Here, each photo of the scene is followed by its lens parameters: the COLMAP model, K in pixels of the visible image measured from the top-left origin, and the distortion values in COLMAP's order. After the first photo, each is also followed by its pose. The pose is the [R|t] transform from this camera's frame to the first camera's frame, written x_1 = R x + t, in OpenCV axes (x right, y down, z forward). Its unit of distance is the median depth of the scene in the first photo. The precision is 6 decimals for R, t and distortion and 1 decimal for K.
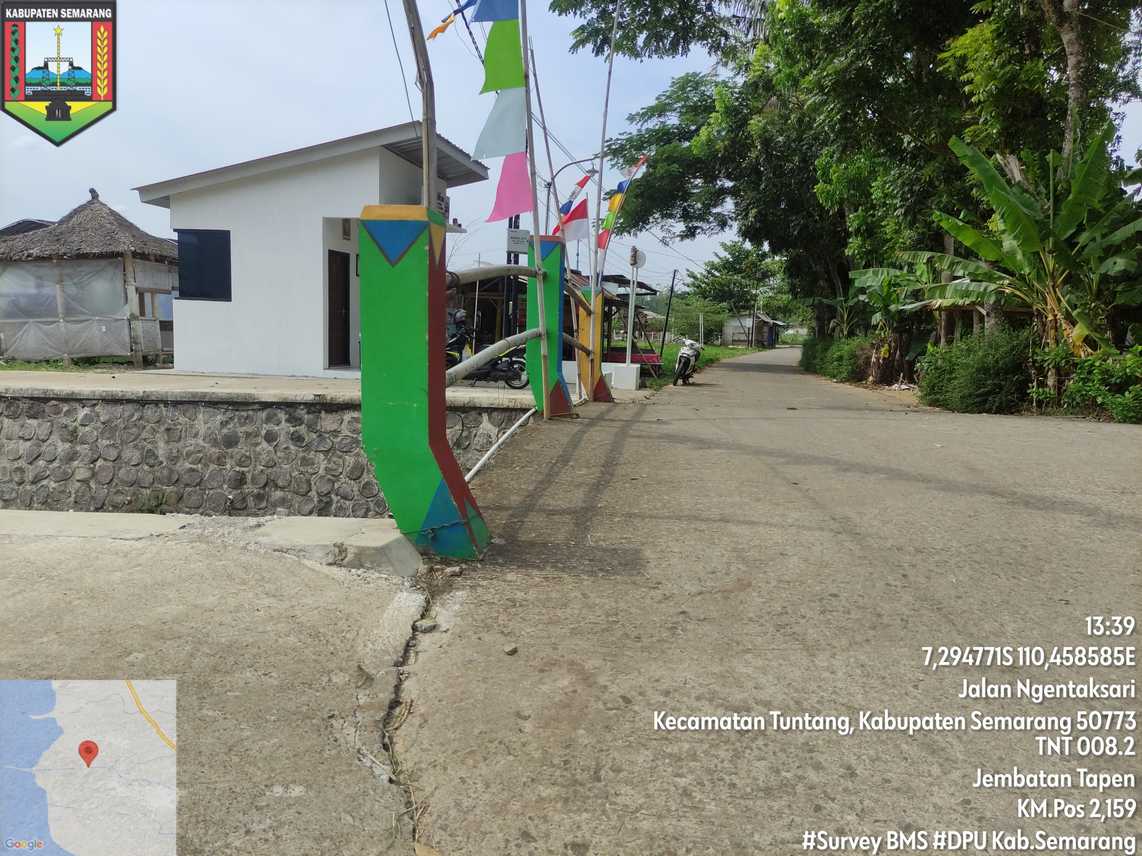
lens RADIAL K [[844.3, 0, 564.9], [0, 844.3, 423.2], [0, 0, 1]] dist [0.051096, -0.048151]
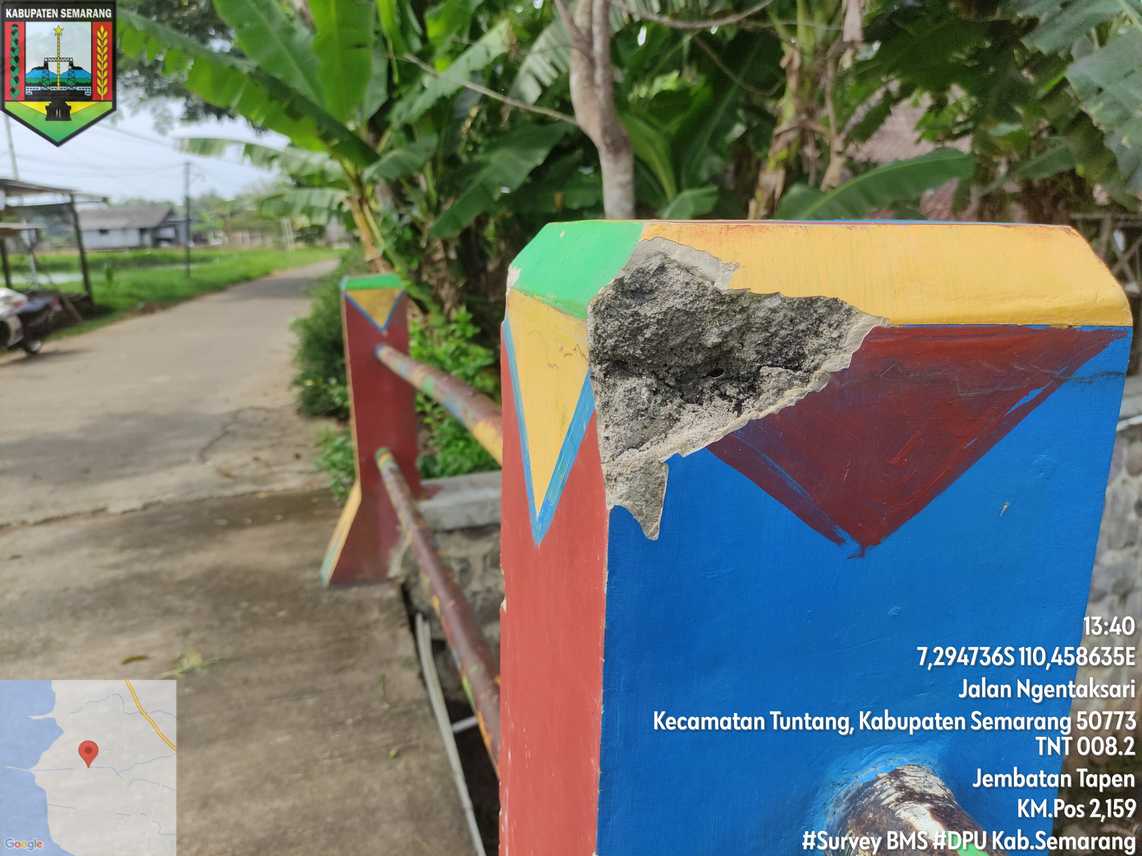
lens RADIAL K [[844.3, 0, 563.5], [0, 844.3, 426.6], [0, 0, 1]] dist [0.051096, -0.048151]
pose [[0.928506, -0.145502, 0.341622, 0.352021], [0.099193, 0.983787, 0.149409, -0.060672], [-0.357823, -0.104841, 0.927885, 0.297014]]
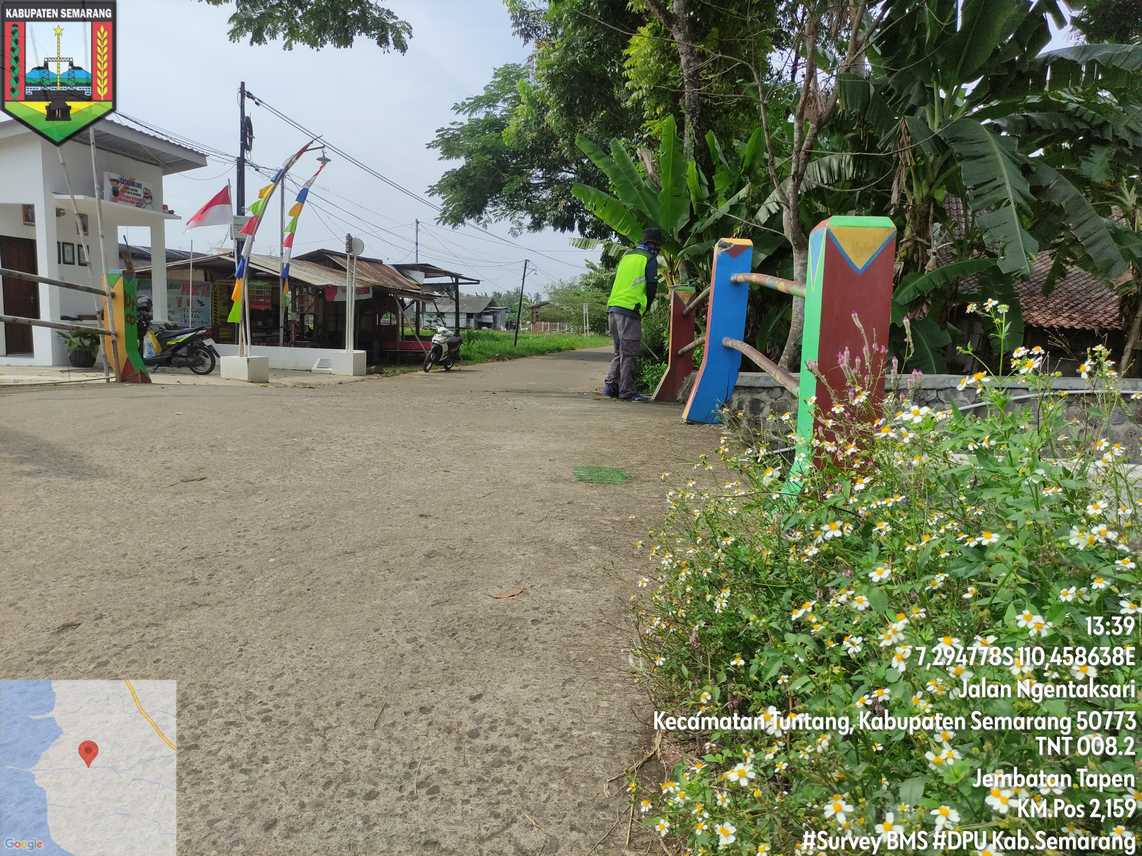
lens RADIAL K [[844.3, 0, 571.0], [0, 844.3, 430.6], [0, 0, 1]] dist [0.051096, -0.048151]
pose [[0.997896, -0.013459, 0.063420, 0.276517], [0.012307, 0.999753, 0.018522, 0.011055], [-0.063653, -0.017702, 0.997815, -0.037930]]
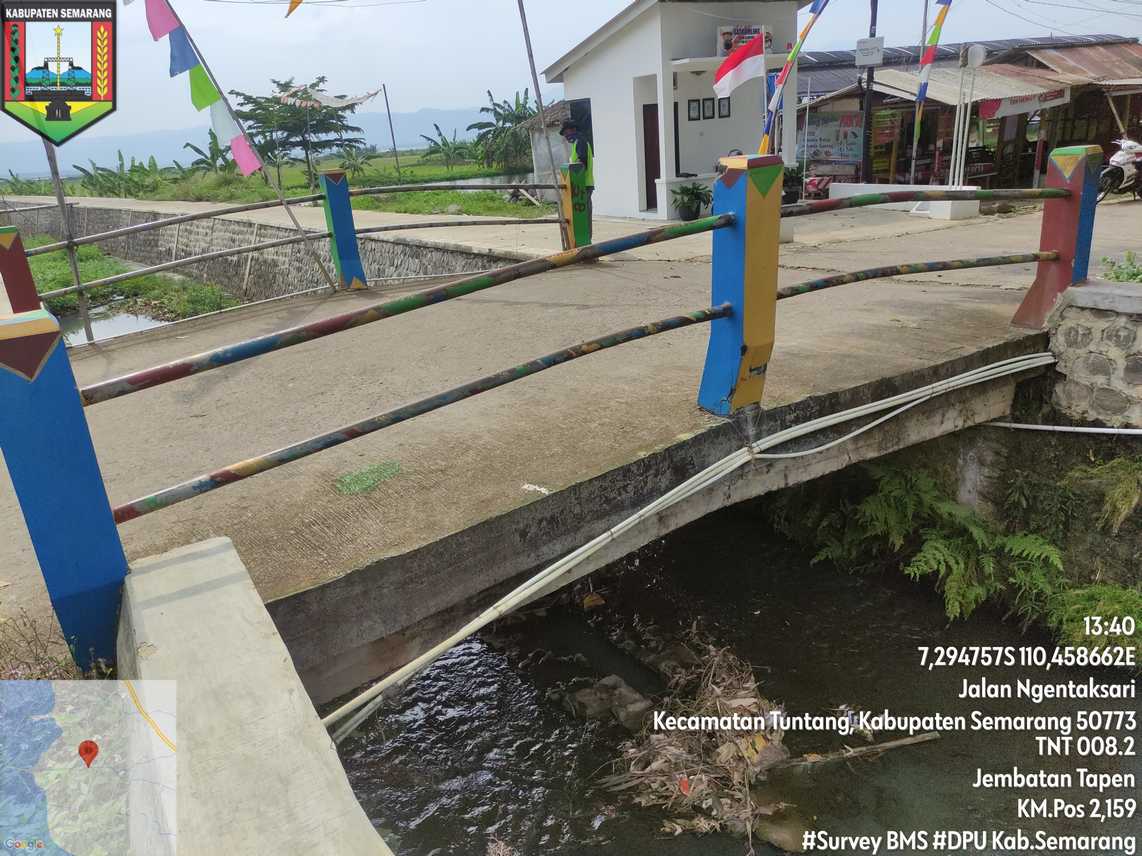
lens RADIAL K [[844.3, 0, 574.9], [0, 844.3, 423.7], [0, 0, 1]] dist [0.051096, -0.048151]
pose [[0.636945, 0.170473, -0.751824, 0.529216], [0.014568, 0.972408, 0.232831, -0.045108], [0.770771, -0.159253, 0.616887, 0.120087]]
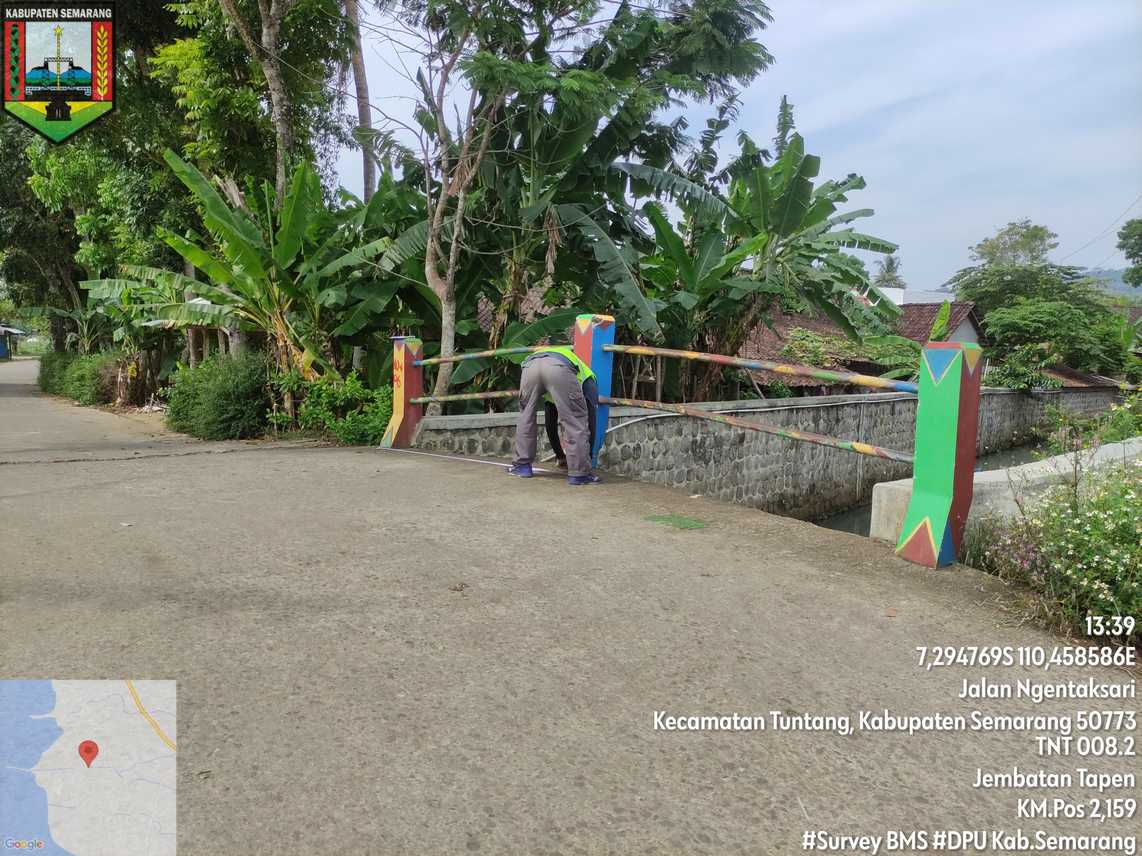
lens RADIAL K [[844.3, 0, 575.1], [0, 844.3, 422.4], [0, 0, 1]] dist [0.051096, -0.048151]
pose [[0.683938, -0.072067, 0.725972, 0.043860], [0.078736, 0.996588, 0.024754, -0.019090], [-0.725279, 0.040230, 0.687279, 0.030157]]
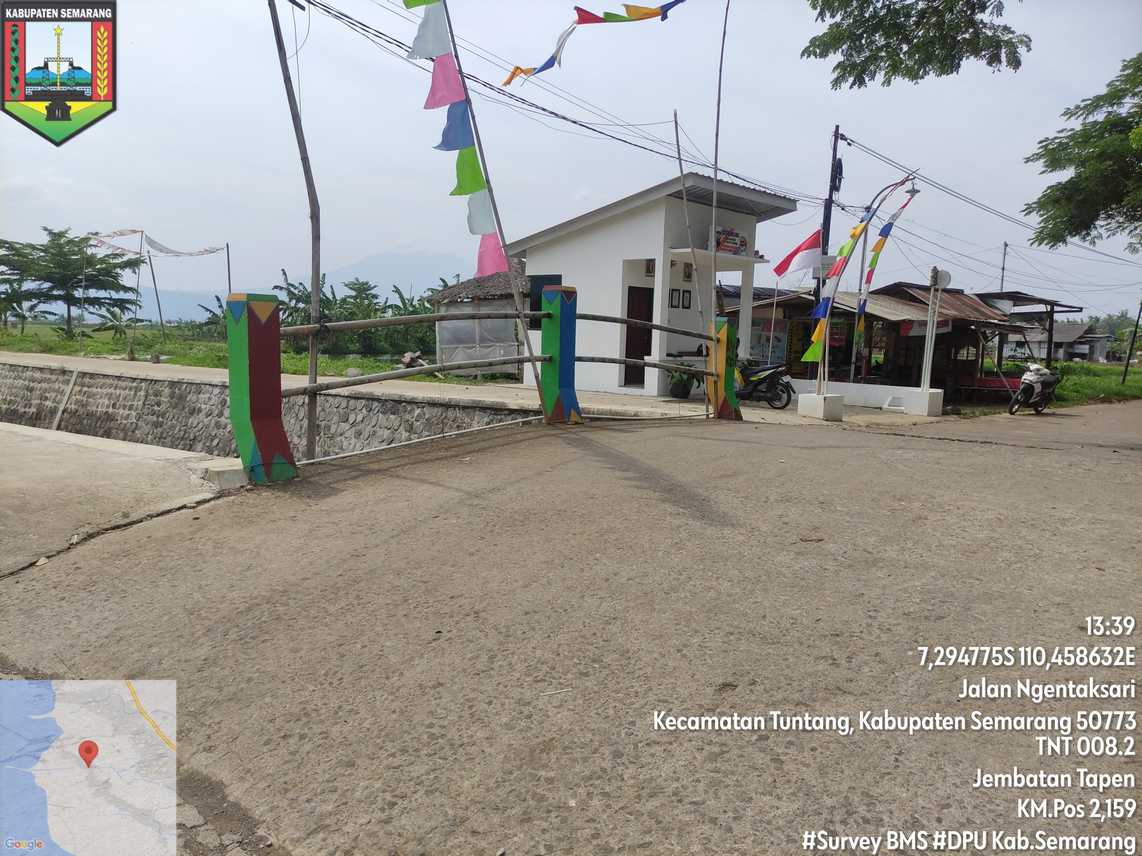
lens RADIAL K [[844.3, 0, 565.6], [0, 844.3, 427.2], [0, 0, 1]] dist [0.051096, -0.048151]
pose [[0.841750, 0.050734, -0.537479, 0.254984], [-0.061232, 0.998122, -0.001679, 0.000261], [0.536384, 0.034324, 0.843276, -0.036360]]
